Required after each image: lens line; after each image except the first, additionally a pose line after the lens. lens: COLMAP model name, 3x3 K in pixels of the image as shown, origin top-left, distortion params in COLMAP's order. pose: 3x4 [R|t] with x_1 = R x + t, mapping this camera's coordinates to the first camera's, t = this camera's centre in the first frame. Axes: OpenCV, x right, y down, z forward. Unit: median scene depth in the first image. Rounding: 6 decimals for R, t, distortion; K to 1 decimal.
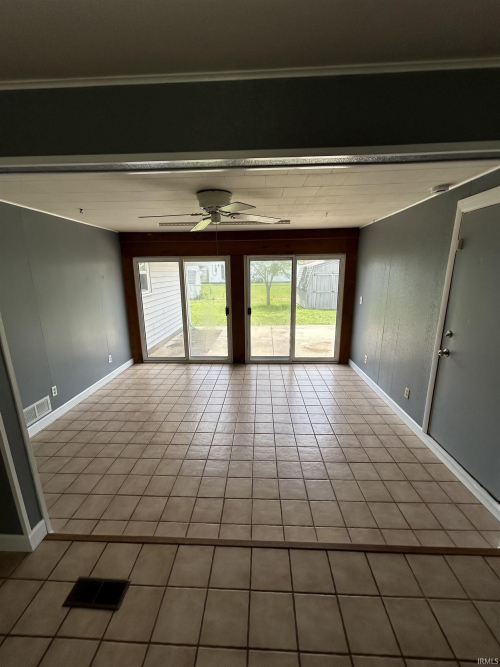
lens RADIAL K [[269.6, 0, 250.0], [0, 269.6, 334.8], [0, 0, 1]] dist [-0.003026, 0.000022]
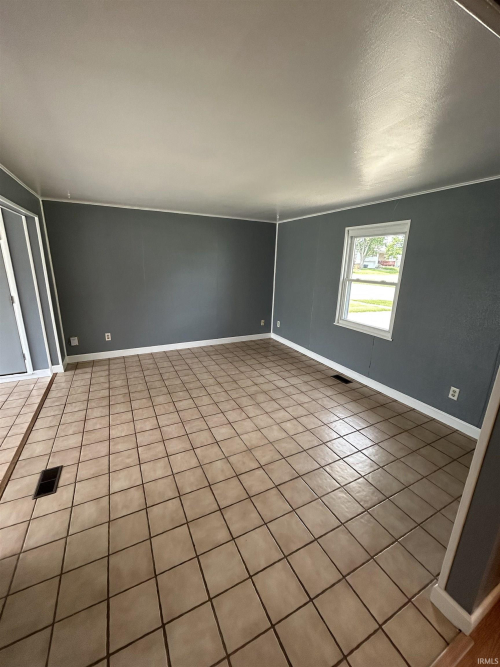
lens RADIAL K [[269.6, 0, 251.2], [0, 269.6, 332.2], [0, 0, 1]] dist [-0.003026, 0.000022]
pose [[-0.487071, -0.234500, 0.841292, -1.987008], [0.180074, 0.915616, 0.359472, -0.090145], [-0.854597, 0.326583, -0.403742, 0.364848]]
